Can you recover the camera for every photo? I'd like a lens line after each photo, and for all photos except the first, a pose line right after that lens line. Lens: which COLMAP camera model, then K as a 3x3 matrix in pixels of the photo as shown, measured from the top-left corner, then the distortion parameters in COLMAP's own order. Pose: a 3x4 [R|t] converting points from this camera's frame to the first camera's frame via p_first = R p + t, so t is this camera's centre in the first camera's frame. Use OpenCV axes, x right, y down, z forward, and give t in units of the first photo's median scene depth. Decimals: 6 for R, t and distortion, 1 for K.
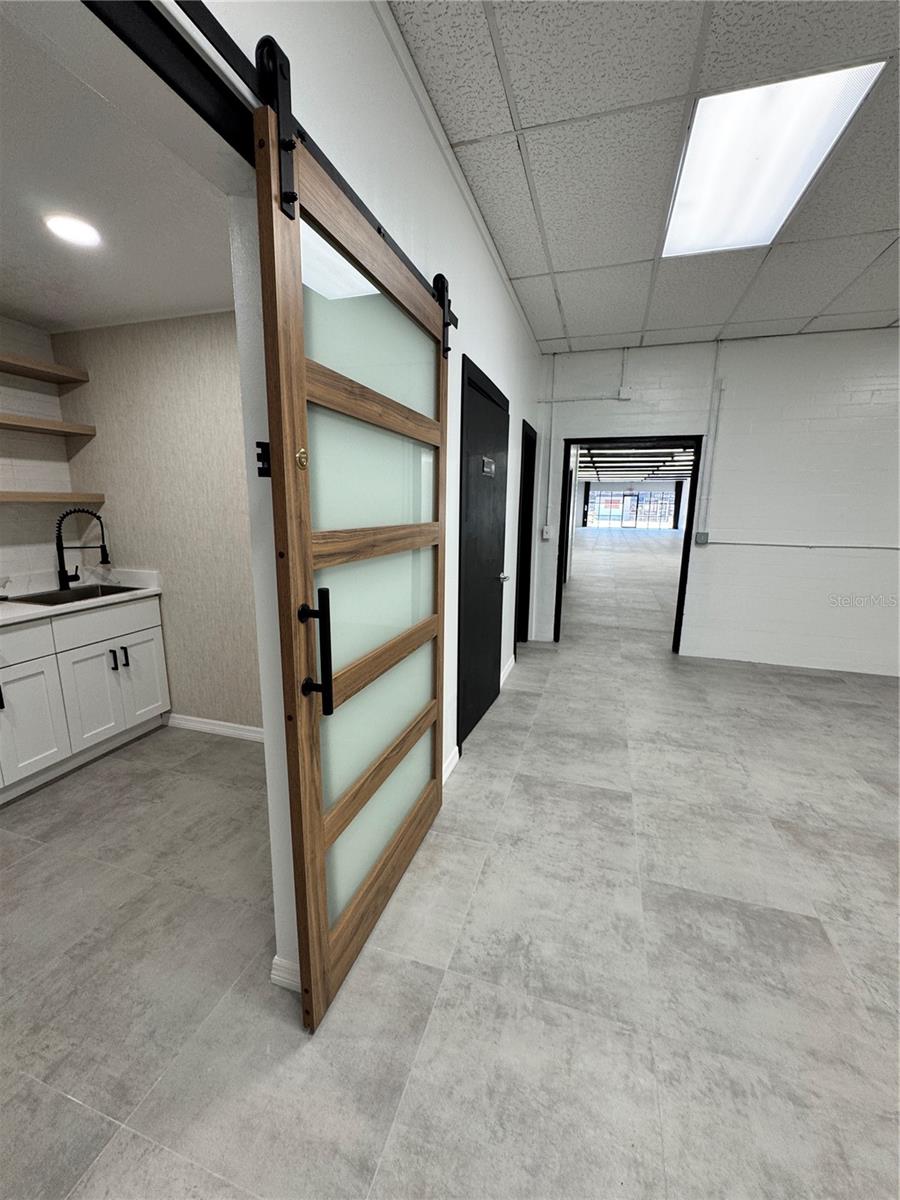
lens RADIAL K [[483.6, 0, 454.8], [0, 483.6, 598.9], [0, 0, 1]] dist [-0.004063, 0.000848]
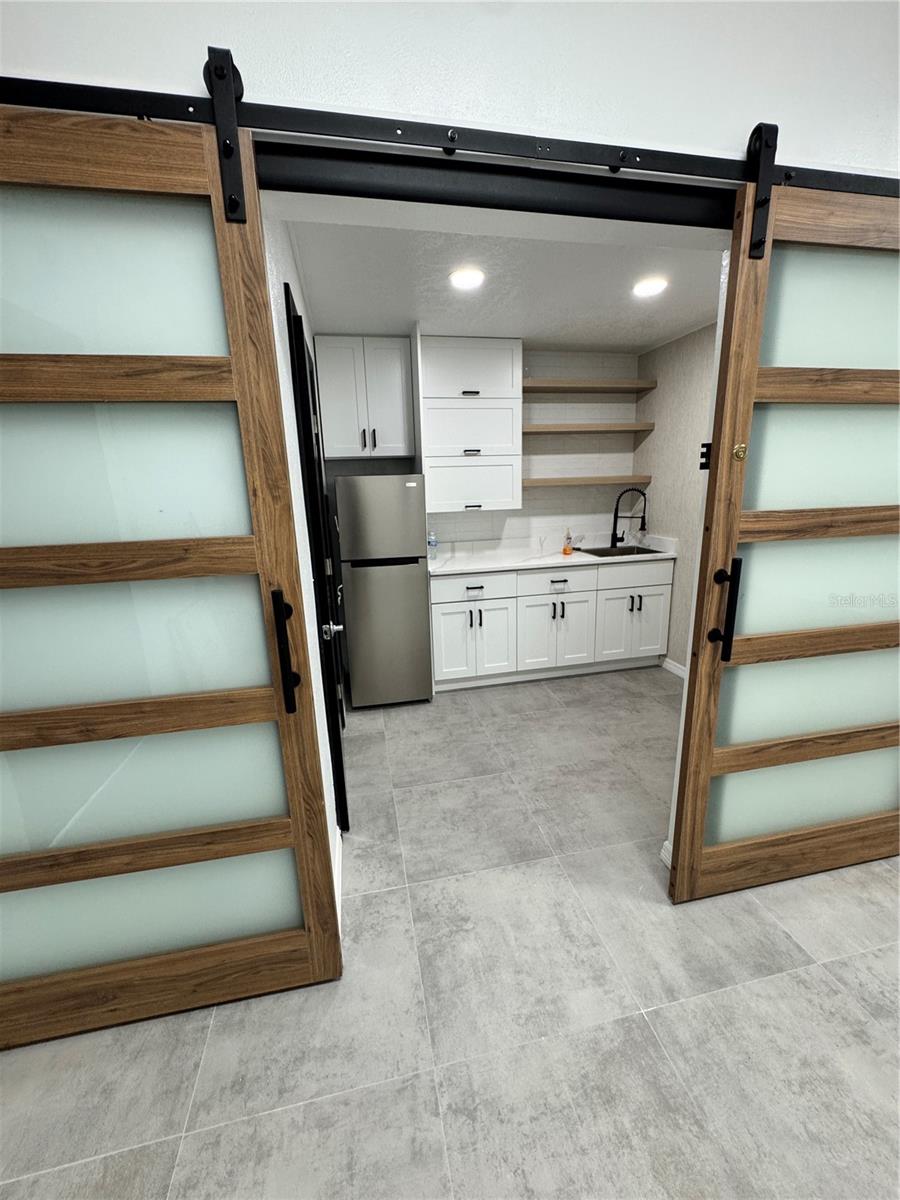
lens RADIAL K [[483.6, 0, 445.5], [0, 483.6, 601.5], [0, 0, 1]] dist [-0.004063, 0.000848]
pose [[0.482238, 0.184691, -0.856350, 0.237786], [-0.131996, 0.981683, 0.137390, 0.008334], [0.866039, 0.046780, 0.497784, -0.133796]]
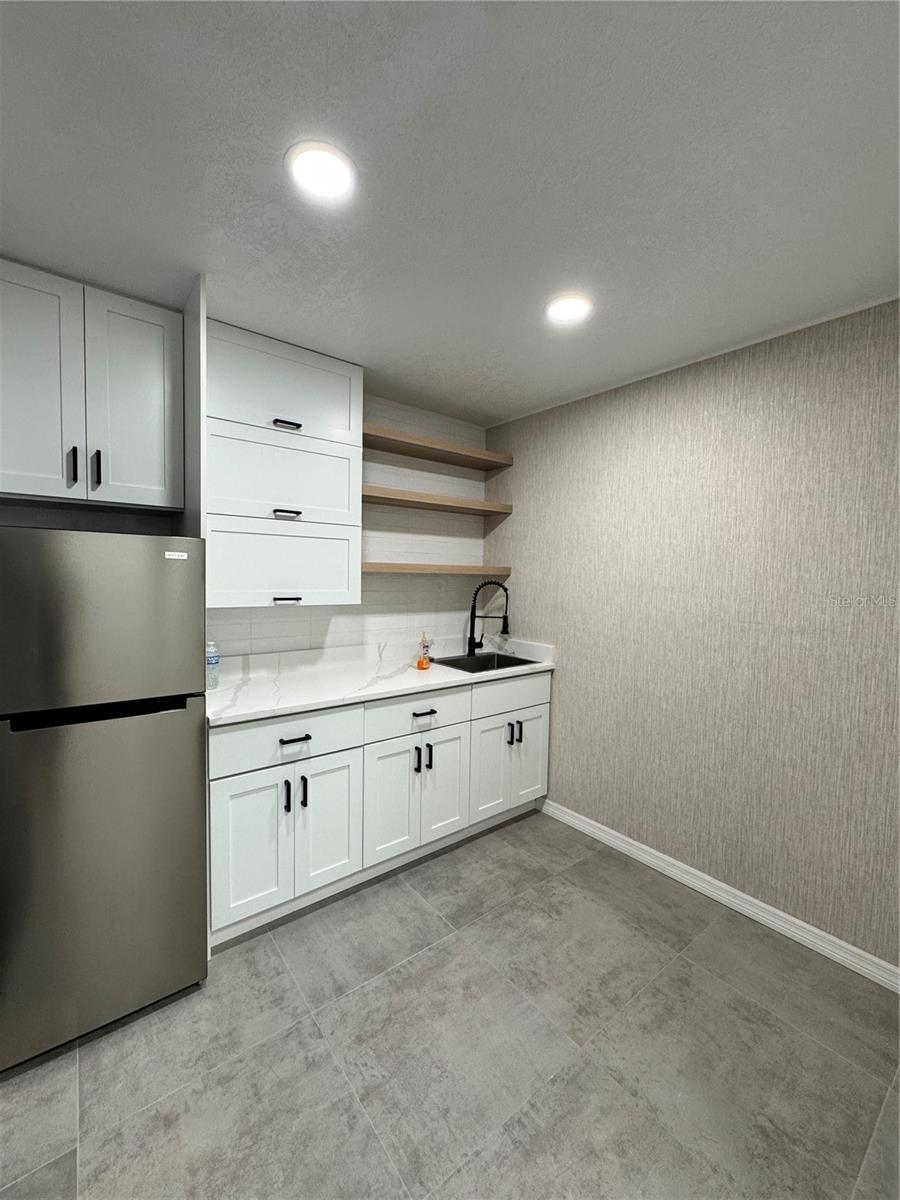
lens RADIAL K [[483.6, 0, 450.2], [0, 483.6, 595.1], [0, 0, 1]] dist [-0.004063, 0.000848]
pose [[0.828603, 0.031083, -0.558973, -0.355245], [-0.117728, 0.985806, -0.119698, -0.023646], [0.547318, 0.164989, 0.820501, 0.112854]]
